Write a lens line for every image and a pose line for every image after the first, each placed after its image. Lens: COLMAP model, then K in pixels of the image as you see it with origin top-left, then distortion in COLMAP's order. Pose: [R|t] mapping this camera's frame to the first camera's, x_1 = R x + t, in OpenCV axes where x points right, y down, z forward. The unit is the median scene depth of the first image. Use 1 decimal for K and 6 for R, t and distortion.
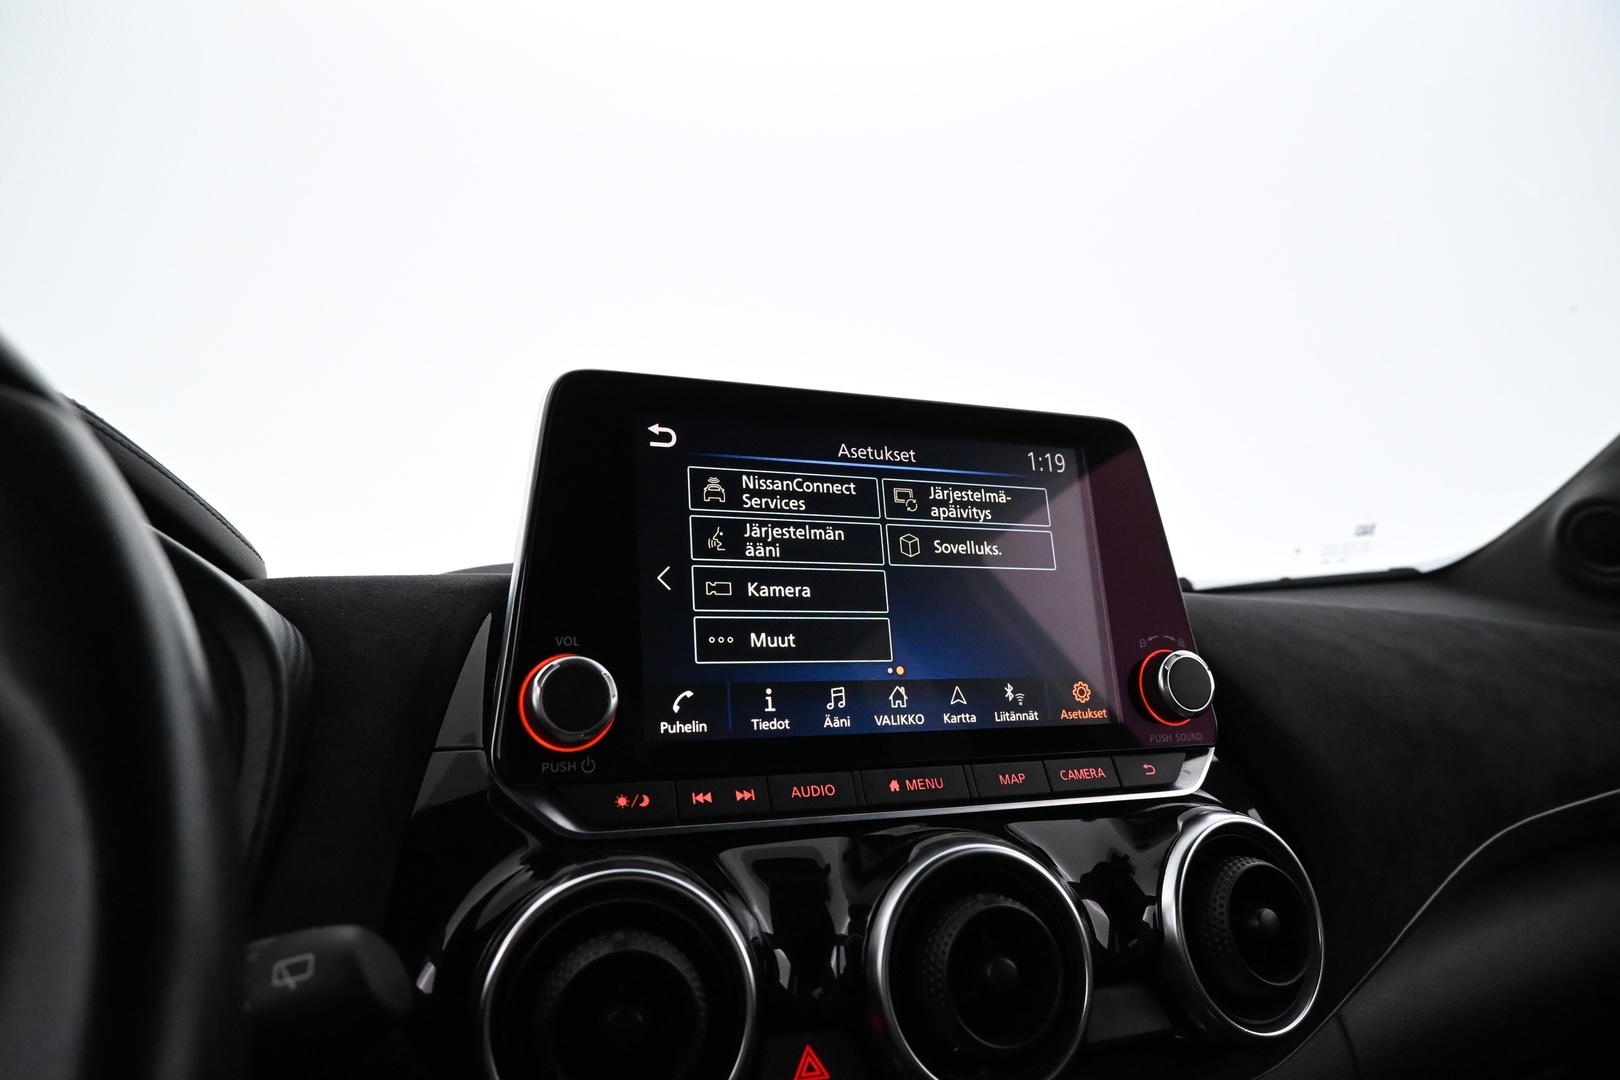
lens RADIAL K [[1091.7, 0, 808.2], [0, 1091.7, 535.1], [0, 0, 1]] dist [-0.005339, -0.000325]
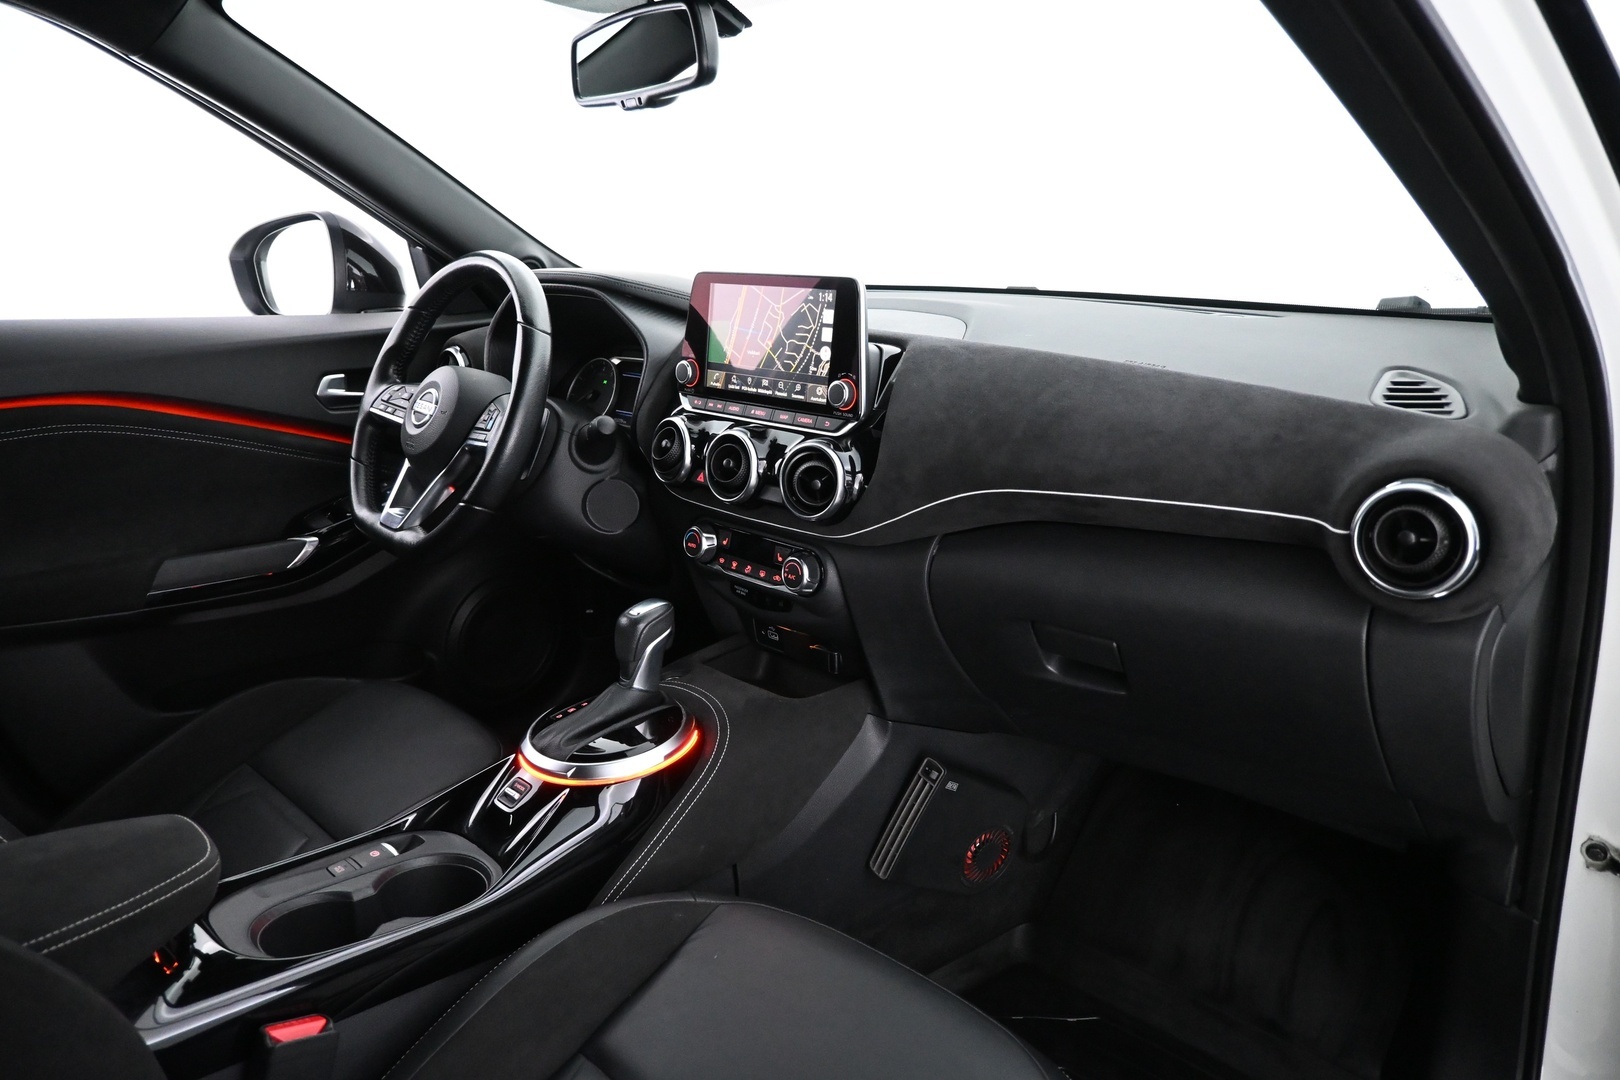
lens RADIAL K [[1091.7, 0, 804.9], [0, 1091.7, 545.1], [0, 0, 1]] dist [-0.005339, -0.000325]
pose [[0.390303, 0.280675, -0.876861, 3.018885], [0.120558, 0.928618, 0.350904, -0.499796], [0.912759, -0.242672, 0.328605, 0.016332]]
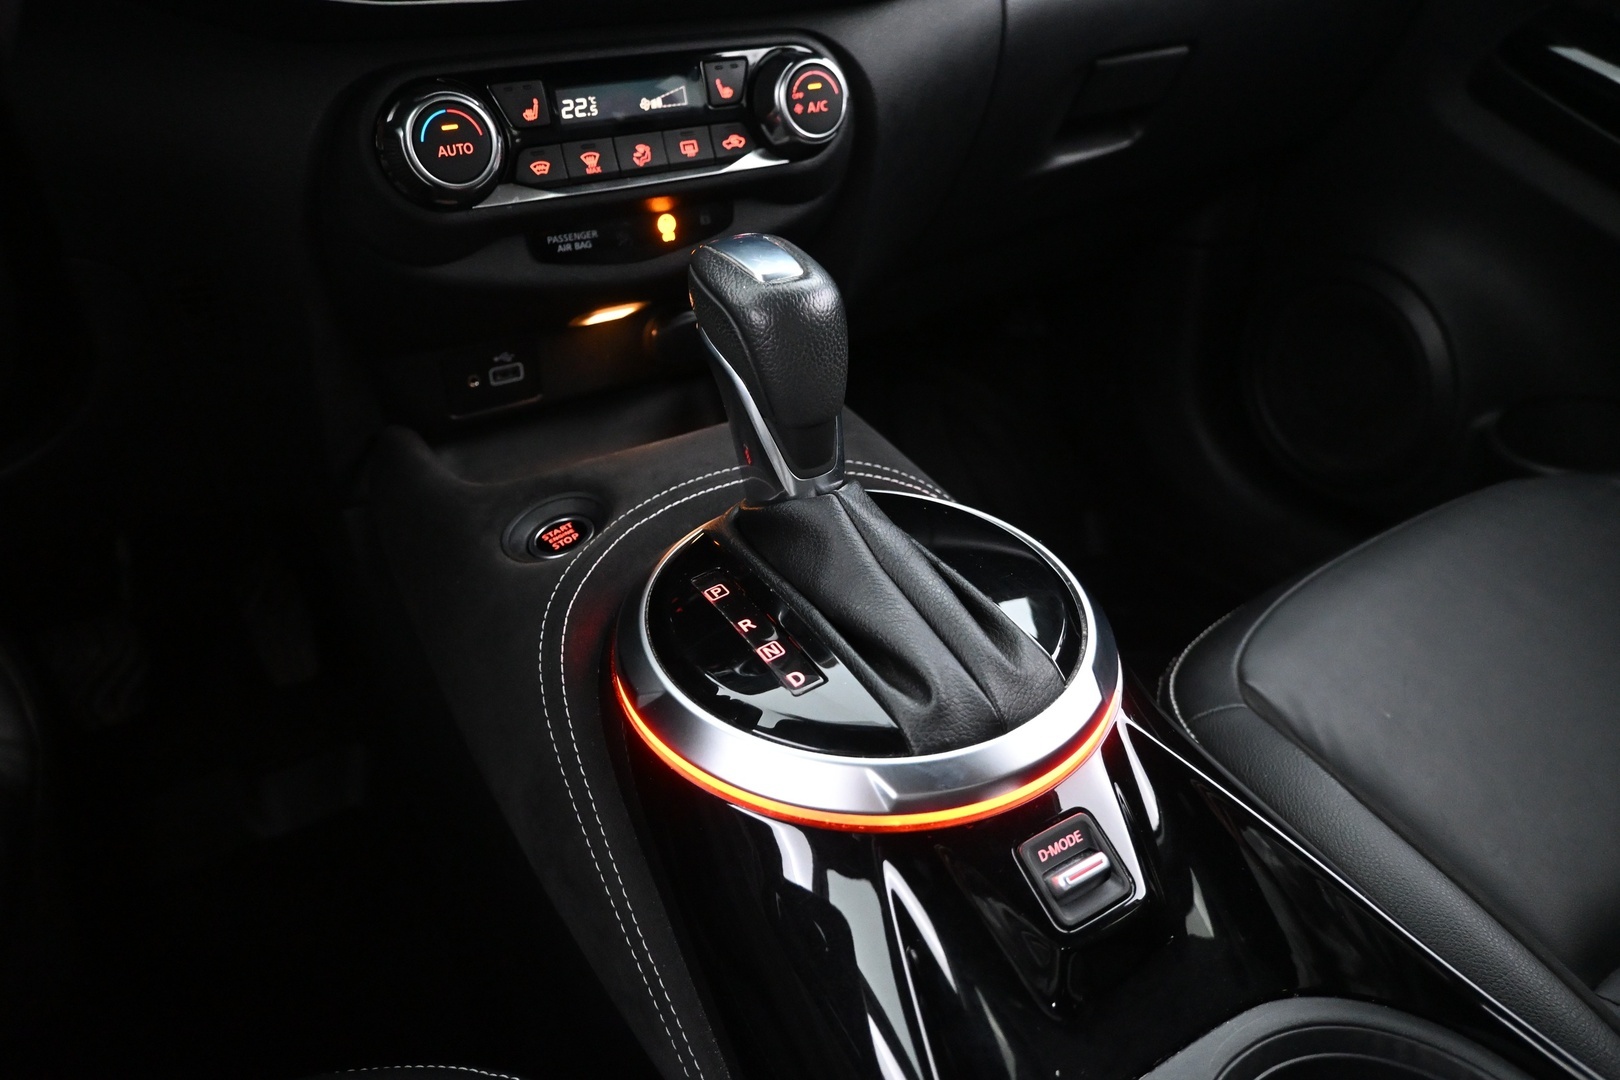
lens RADIAL K [[1091.7, 0, 808.2], [0, 1091.7, 532.7], [0, 0, 1]] dist [-0.005339, -0.000325]
pose [[0.987752, -0.085102, 0.130782, 0.083475], [-0.010403, 0.800387, 0.599393, 0.282548], [-0.155686, -0.593412, 0.789699, -0.387454]]
